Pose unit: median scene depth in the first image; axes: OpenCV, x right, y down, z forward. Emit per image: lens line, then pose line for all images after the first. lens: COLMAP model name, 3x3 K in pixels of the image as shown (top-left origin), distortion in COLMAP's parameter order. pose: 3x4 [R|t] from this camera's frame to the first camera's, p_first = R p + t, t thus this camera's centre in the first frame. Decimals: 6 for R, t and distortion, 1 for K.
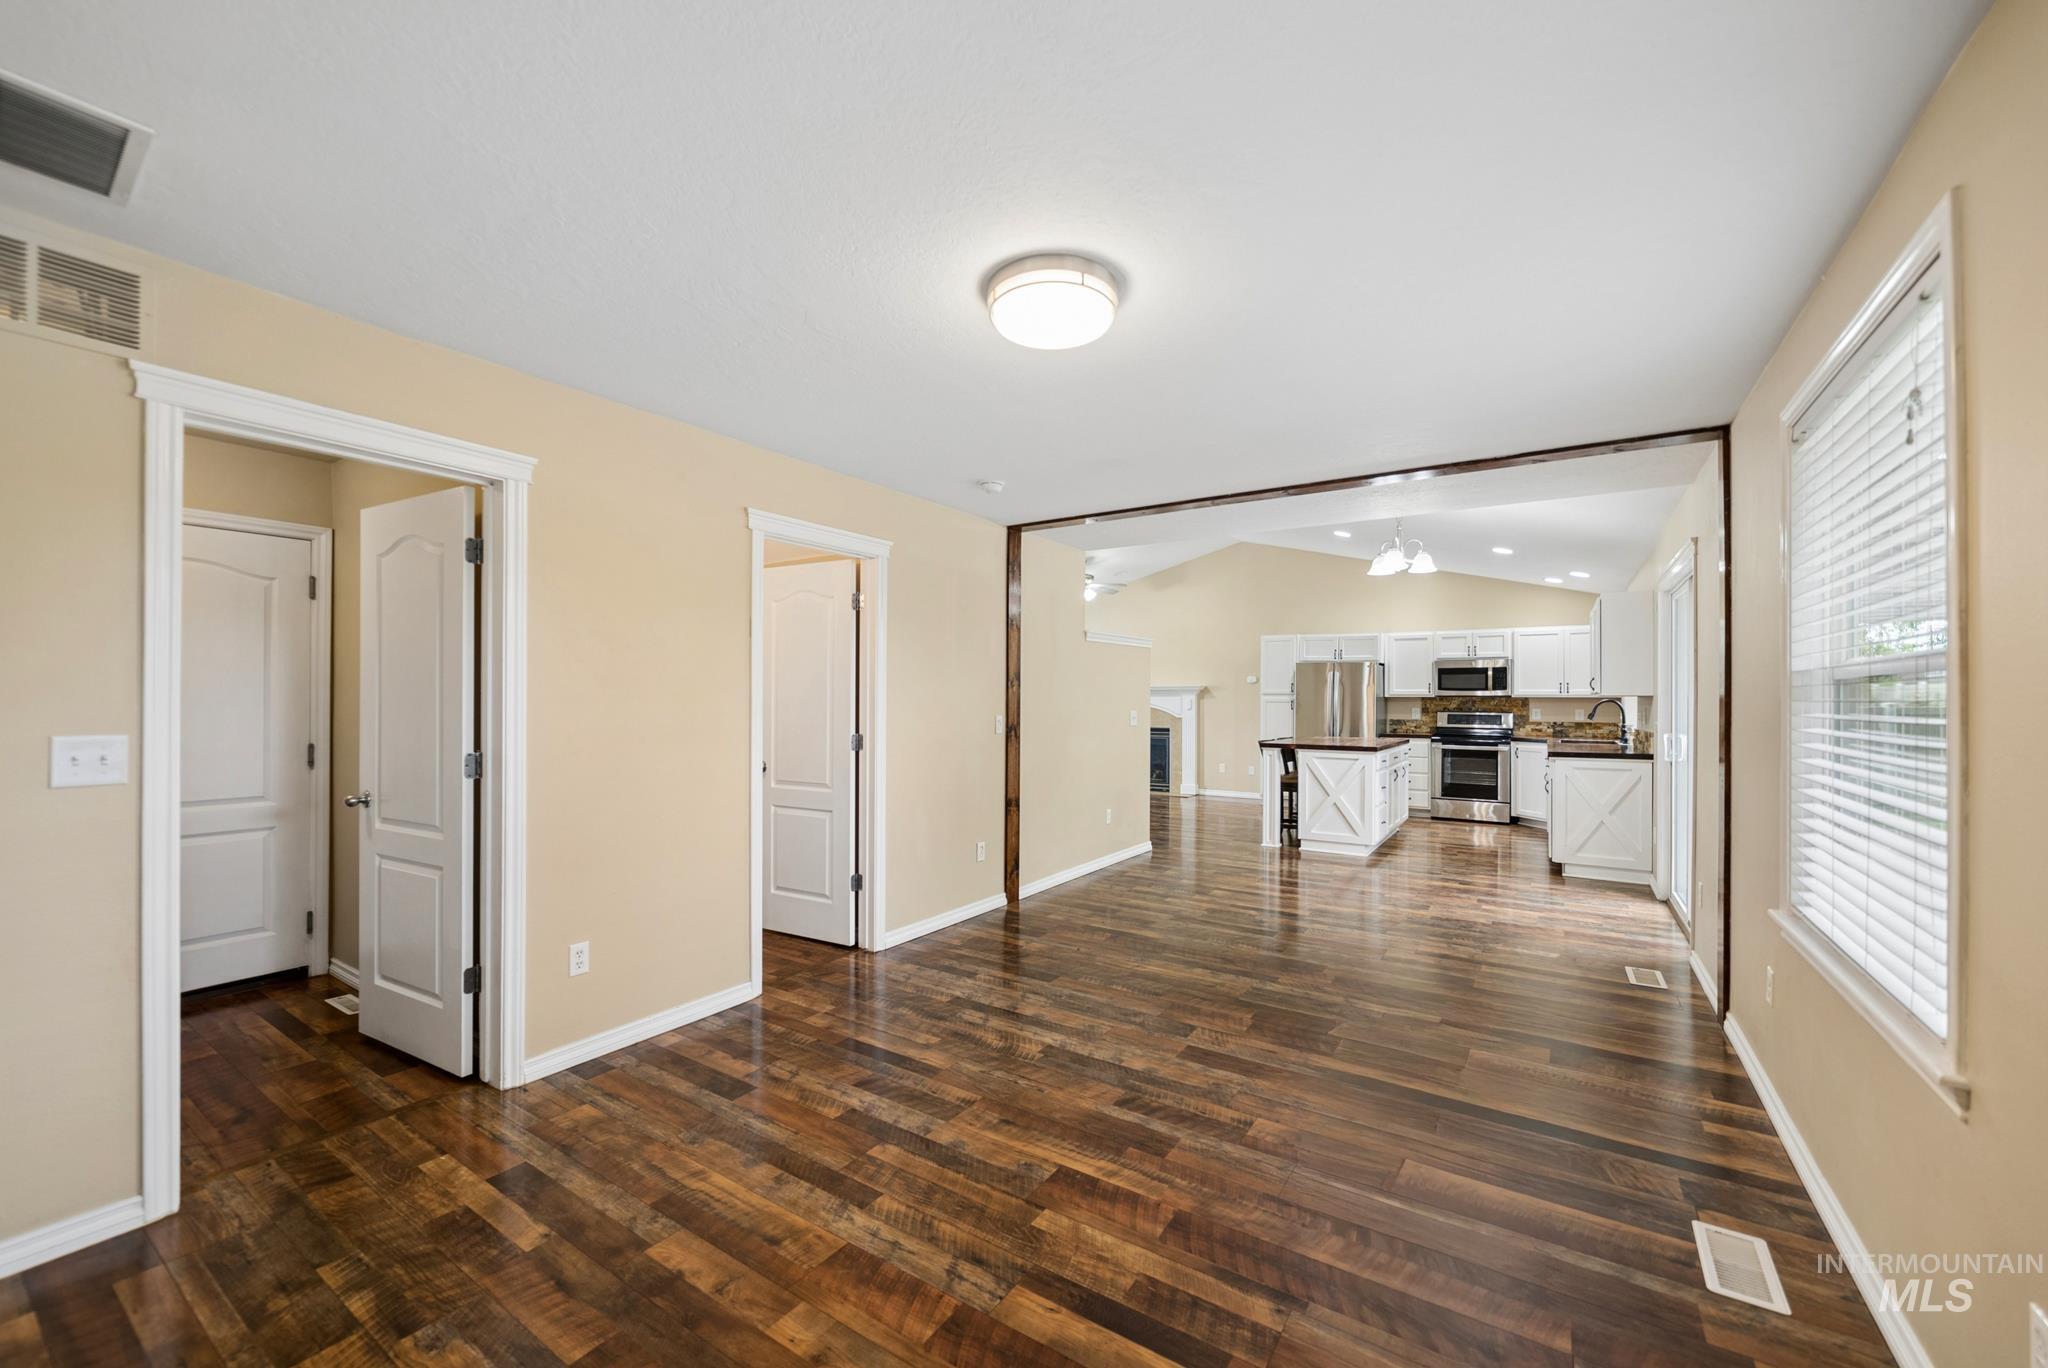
lens RADIAL K [[809.7, 0, 1027.1], [0, 809.7, 698.4], [0, 0, 1]] dist [0.001115, 0.000819]
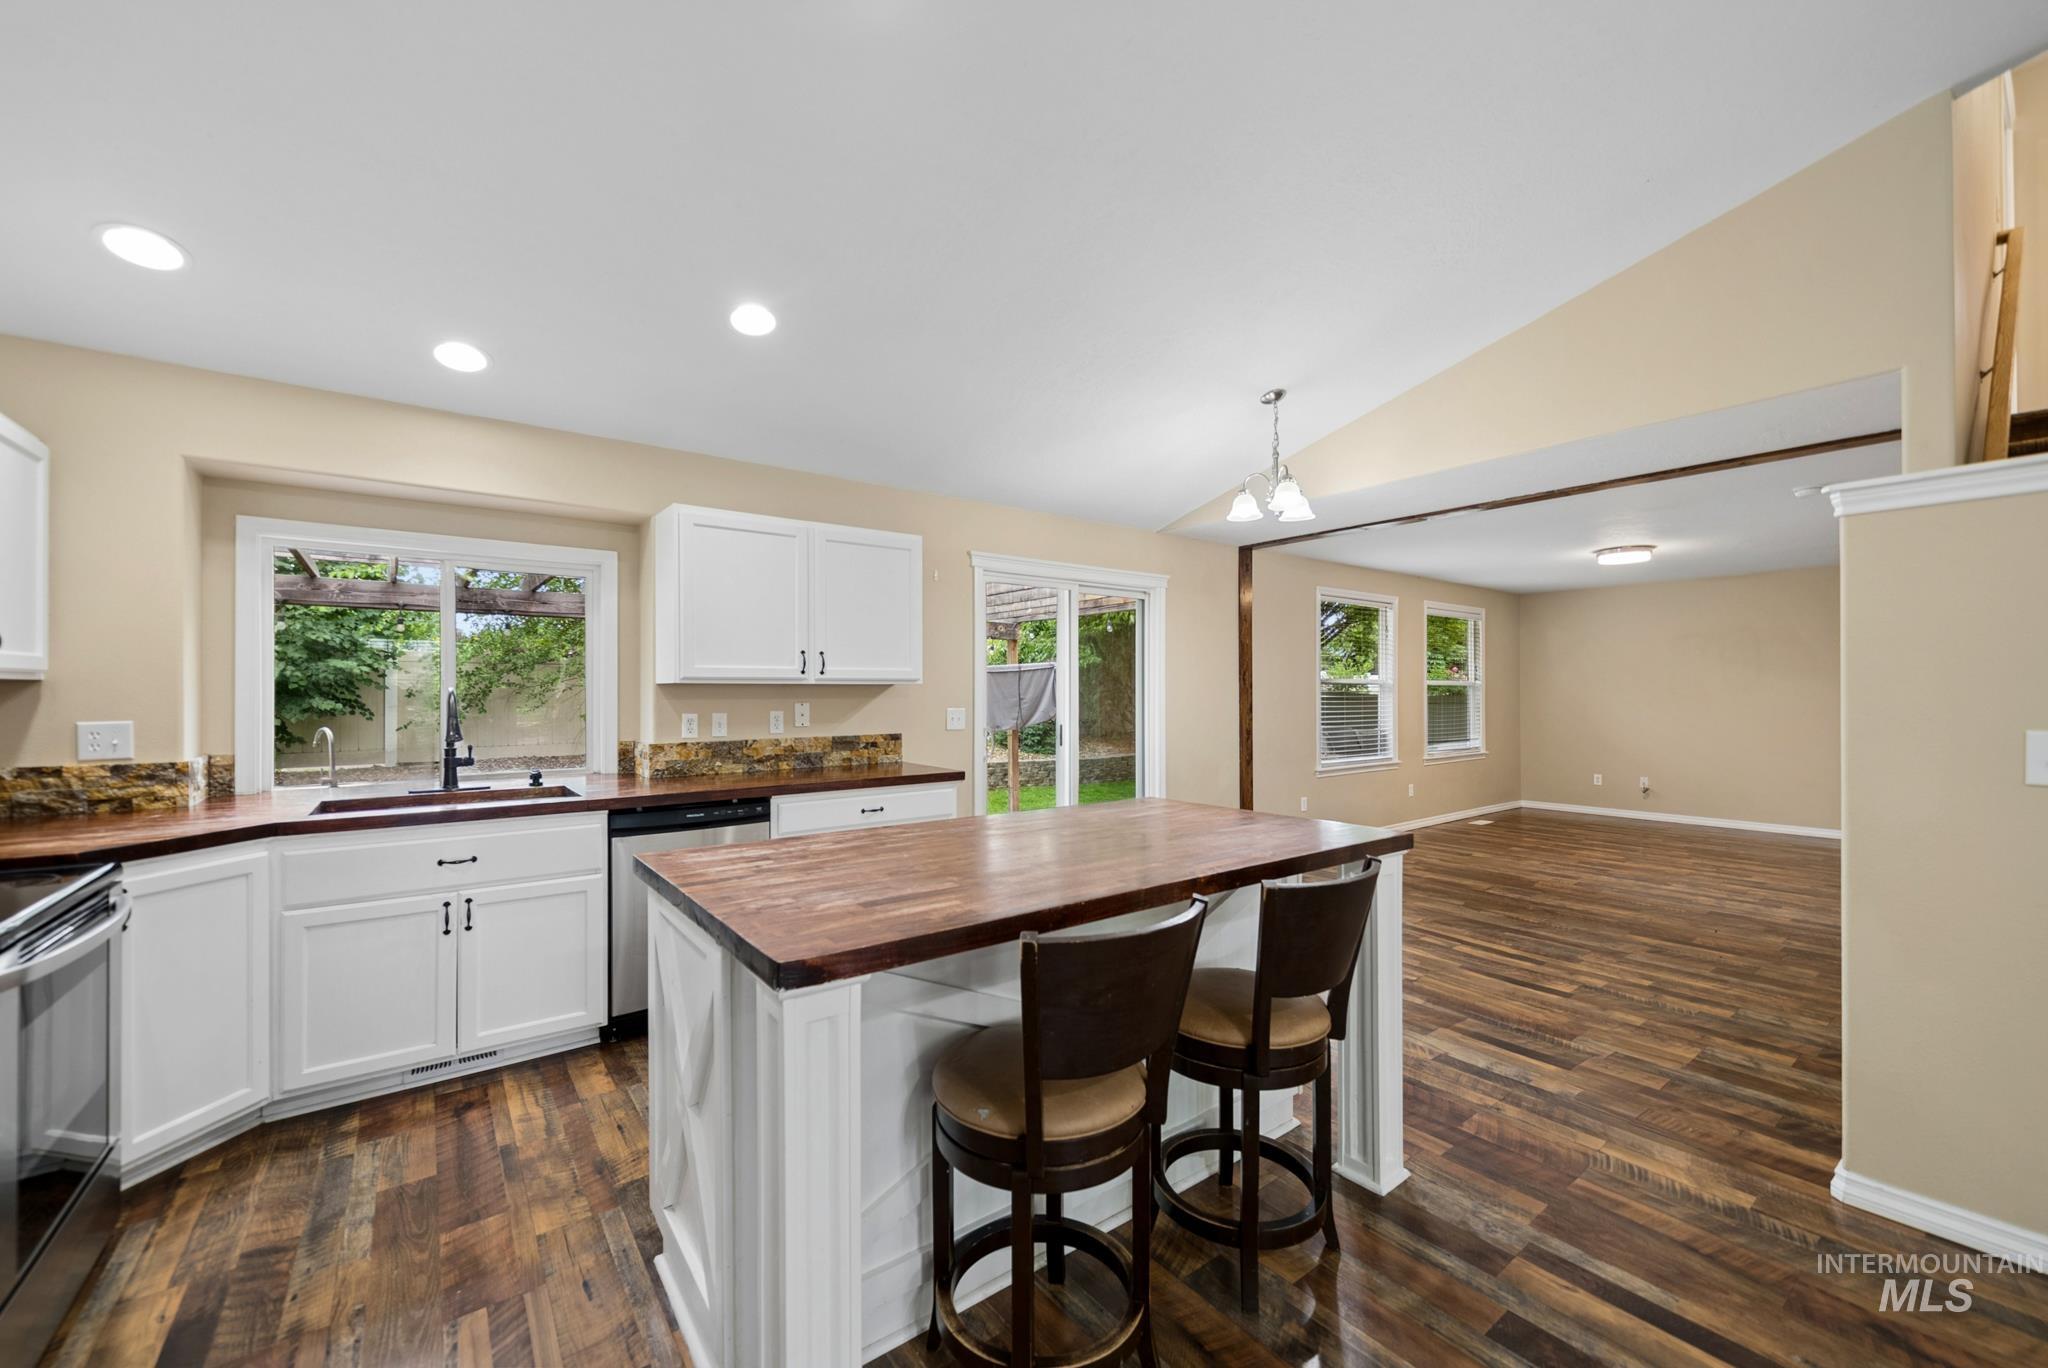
lens RADIAL K [[809.7, 0, 1015.0], [0, 809.7, 686.5], [0, 0, 1]] dist [0.001115, 0.000819]
pose [[-0.939482, -0.001345, 0.342594, 0.306930], [-0.003807, 0.999972, -0.006512, 0.001673], [-0.342576, -0.007422, -0.939461, 1.267844]]
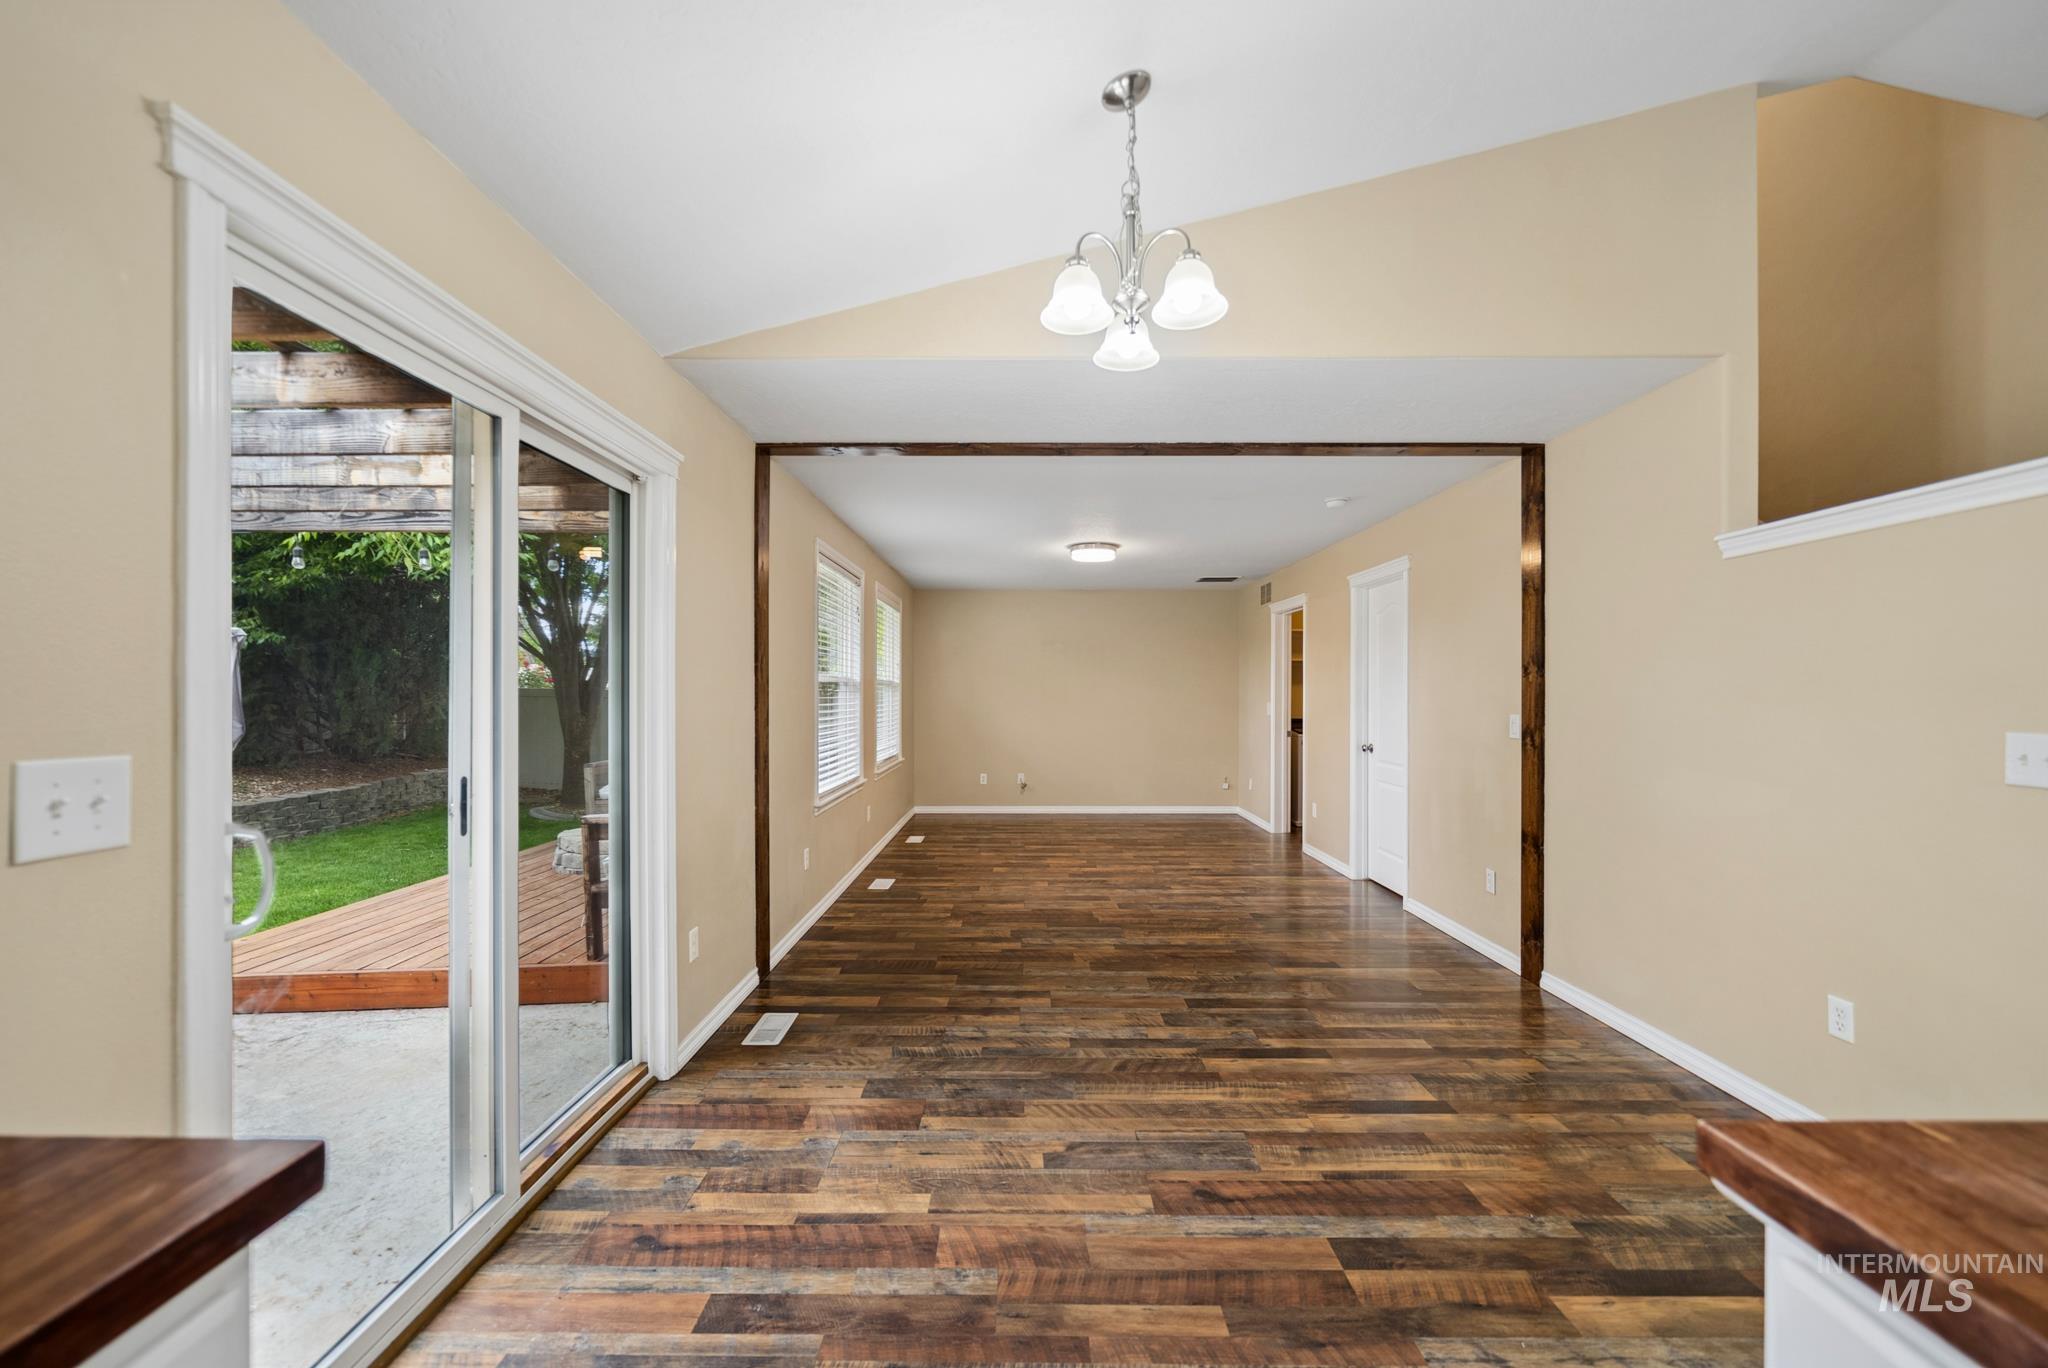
lens RADIAL K [[809.7, 0, 1021.3], [0, 809.7, 695.3], [0, 0, 1]] dist [0.001115, 0.000819]
pose [[-0.840092, -0.005119, -0.542420, 0.499911], [-0.005782, 0.999983, -0.000483, 0.003548], [0.542413, 0.002731, -0.840108, 0.914063]]
